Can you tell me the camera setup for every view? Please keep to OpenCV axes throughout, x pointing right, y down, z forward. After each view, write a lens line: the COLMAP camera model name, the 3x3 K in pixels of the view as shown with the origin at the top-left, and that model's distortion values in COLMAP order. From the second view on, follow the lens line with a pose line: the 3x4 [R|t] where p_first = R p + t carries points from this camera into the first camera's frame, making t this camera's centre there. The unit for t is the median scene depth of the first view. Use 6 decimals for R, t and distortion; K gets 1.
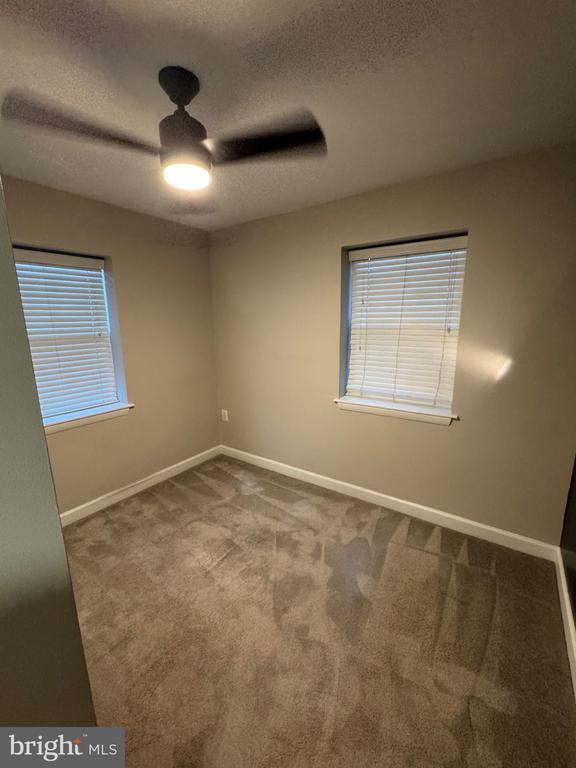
lens RADIAL K [[318.6, 0, 286.9], [0, 318.6, 384.1], [0, 0, 1]] dist [-0.001867, -0.000338]
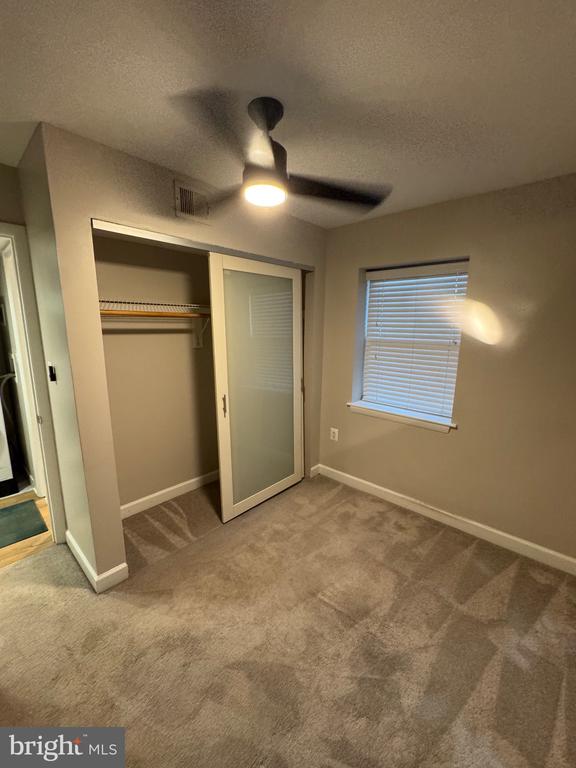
lens RADIAL K [[318.6, 0, 286.9], [0, 318.6, 384.1], [0, 0, 1]] dist [-0.001867, -0.000338]
pose [[-0.131089, 0.192373, -0.972527, 0.438152], [-0.210314, 0.953267, 0.216911, -0.148053], [0.968805, 0.232970, -0.084504, 0.673110]]
